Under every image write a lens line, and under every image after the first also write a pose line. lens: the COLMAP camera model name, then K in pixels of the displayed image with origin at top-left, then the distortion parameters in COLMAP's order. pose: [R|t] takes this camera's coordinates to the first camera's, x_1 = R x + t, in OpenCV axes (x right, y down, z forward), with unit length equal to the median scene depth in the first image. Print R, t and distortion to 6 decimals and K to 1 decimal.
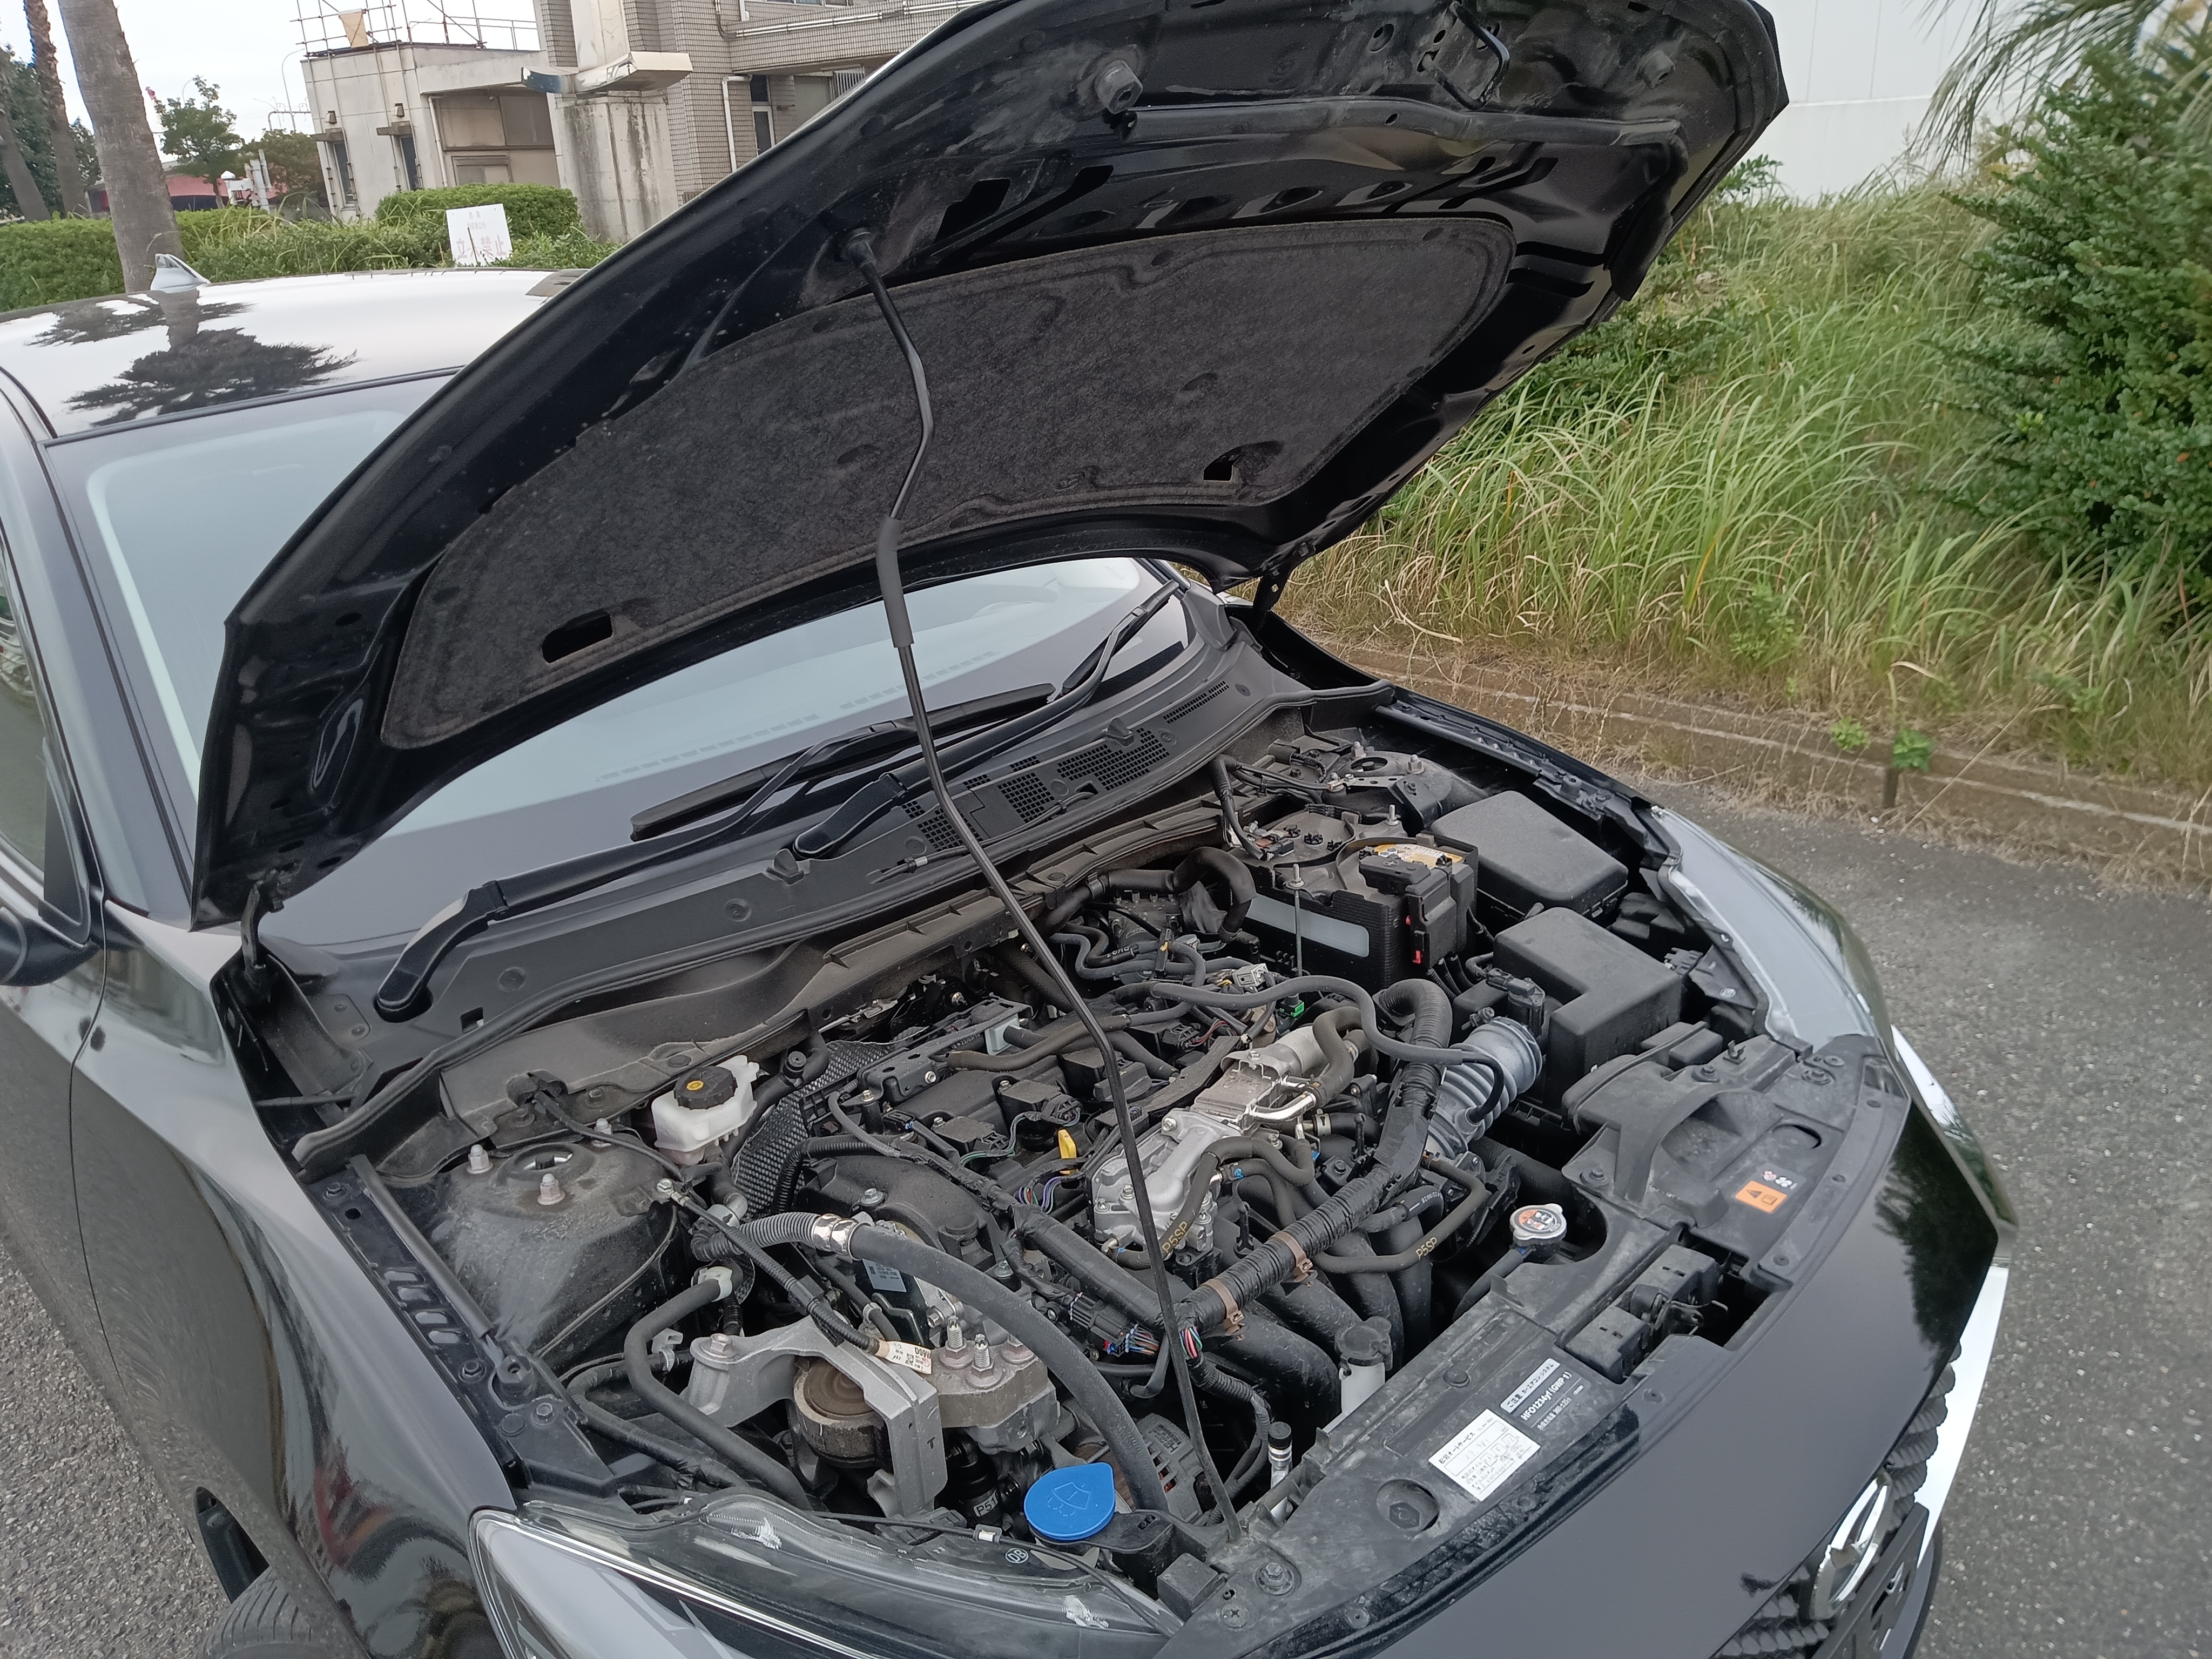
lens RADIAL K [[1657.3, 0, 1054.8], [0, 1657.3, 823.3], [0, 0, 1]] dist [0.003226, -0.007027]
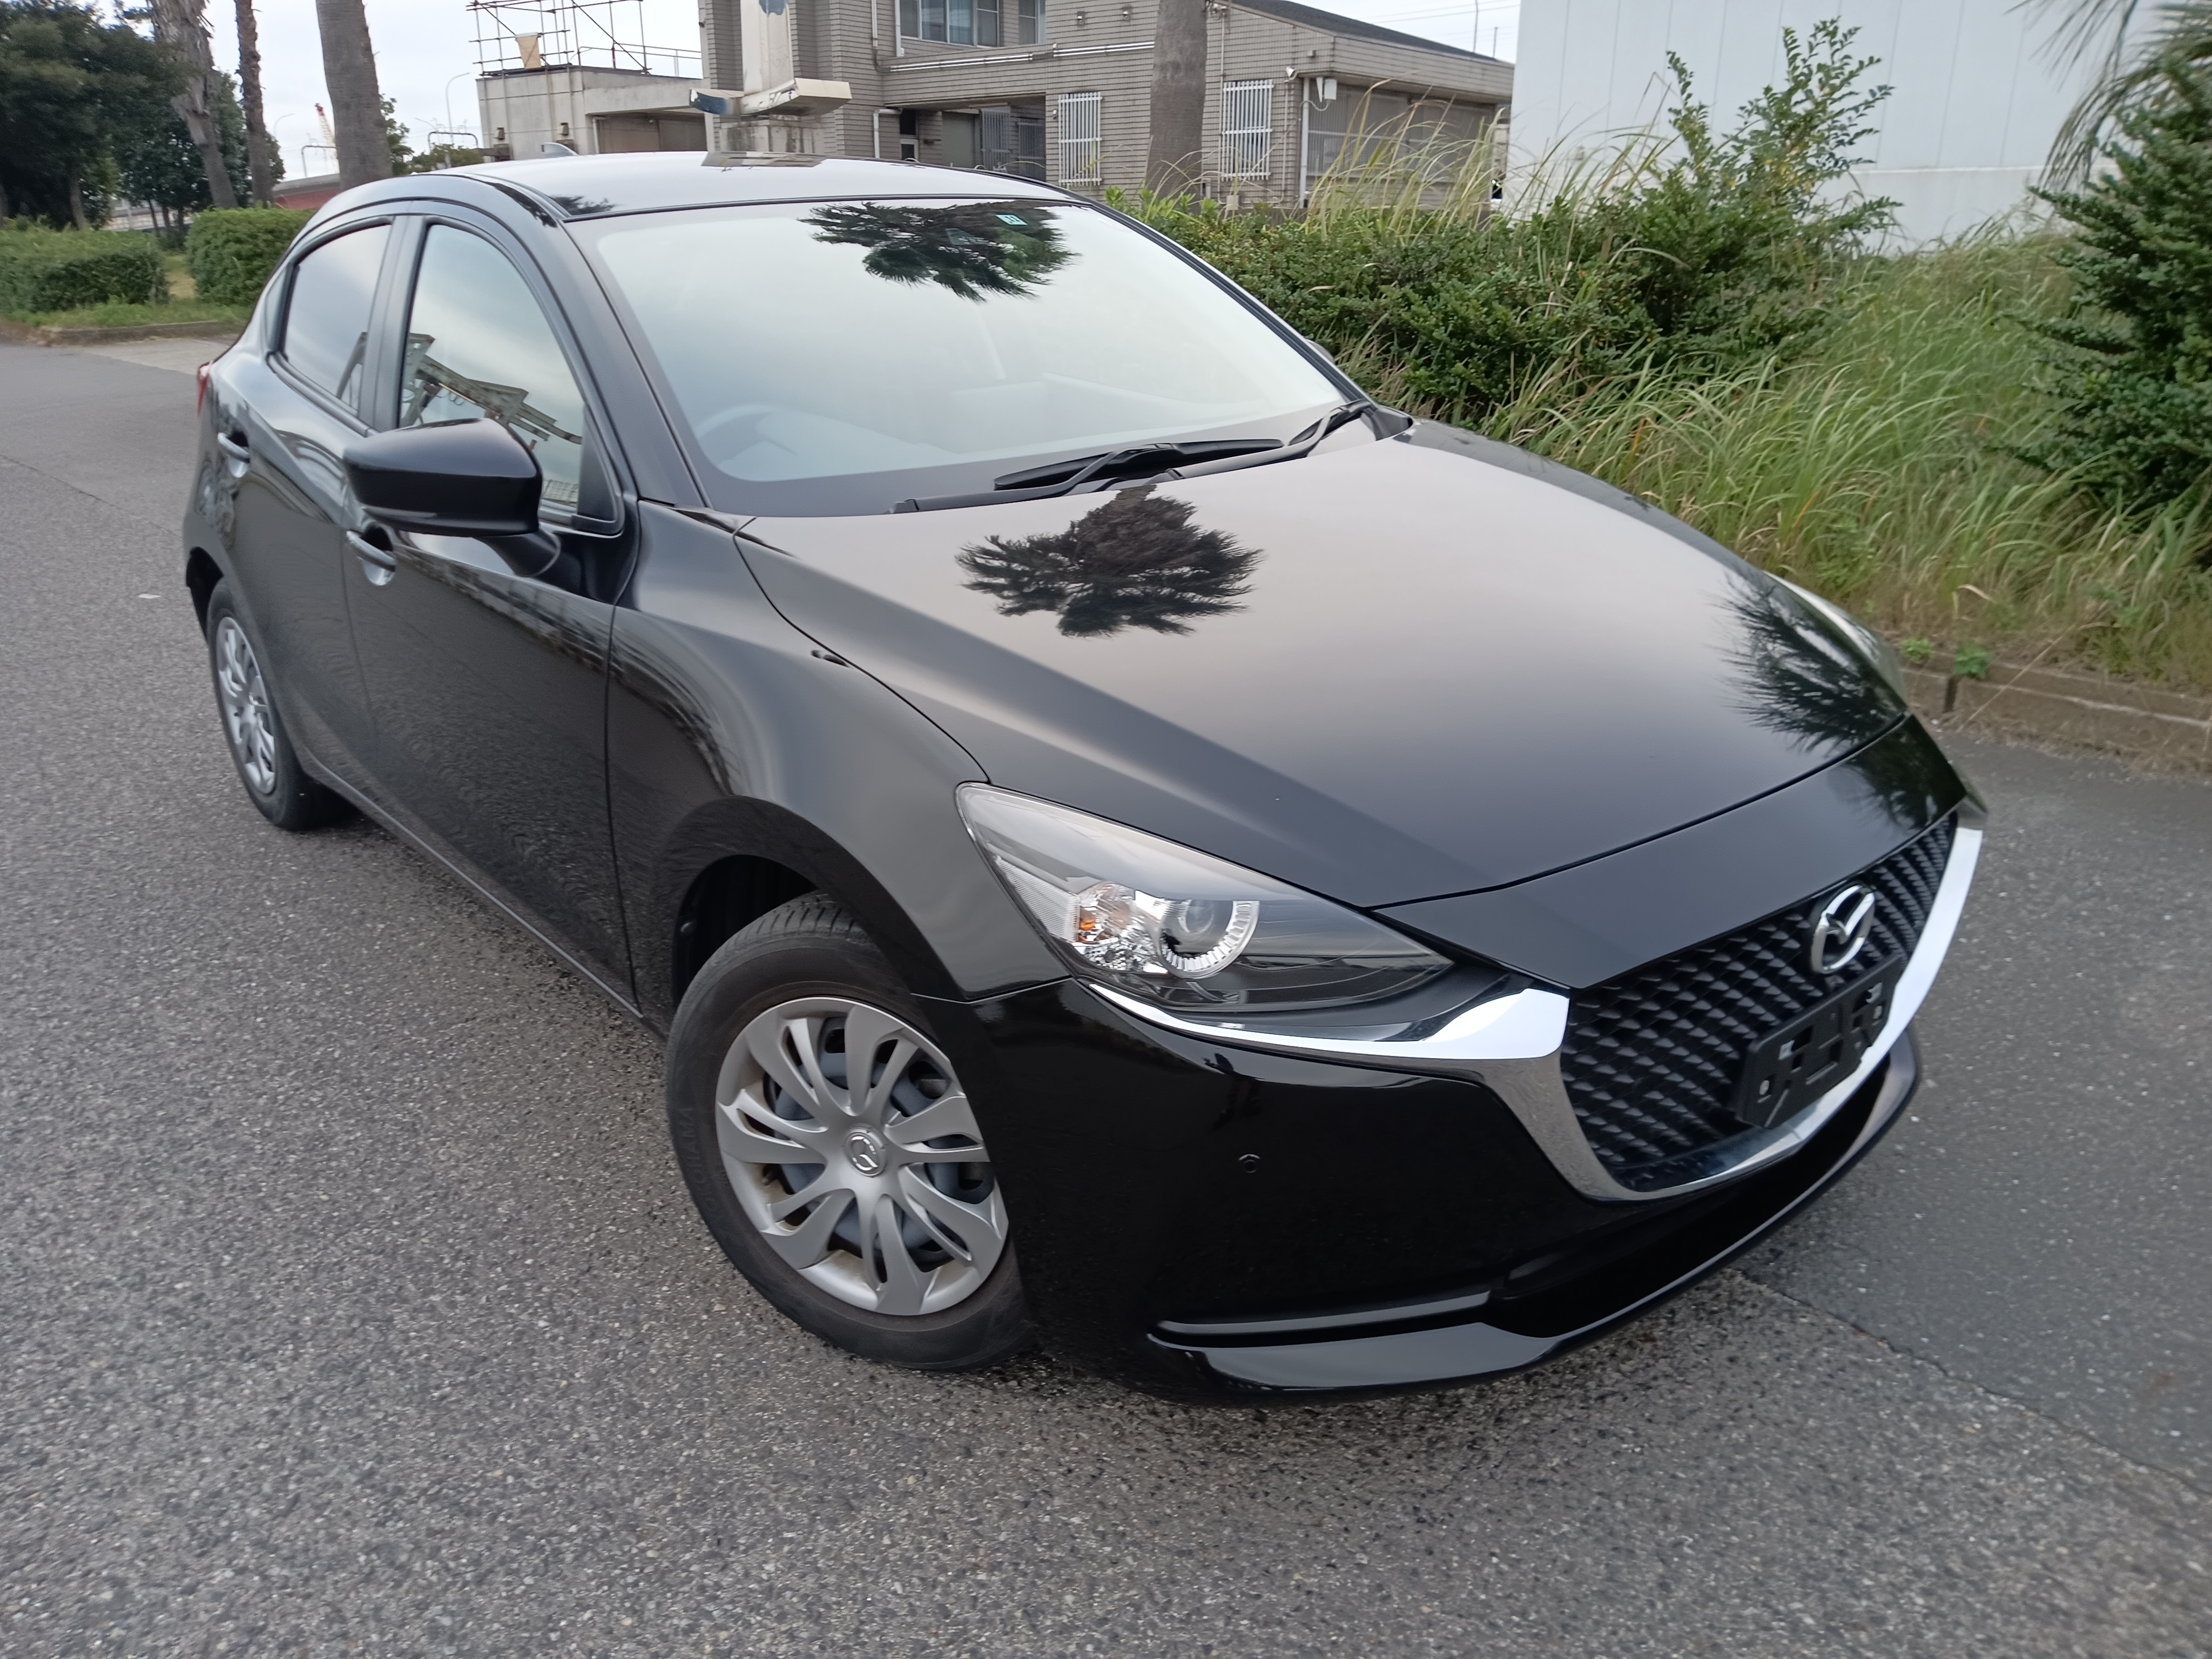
lens RADIAL K [[1657.3, 0, 1034.9], [0, 1657.3, 848.6], [0, 0, 1]] dist [0.003226, -0.007027]
pose [[0.995905, 0.070536, -0.056542, -0.050742], [-0.071530, 0.997314, -0.015746, 0.139931], [0.055279, 0.019726, 0.998276, -0.166522]]
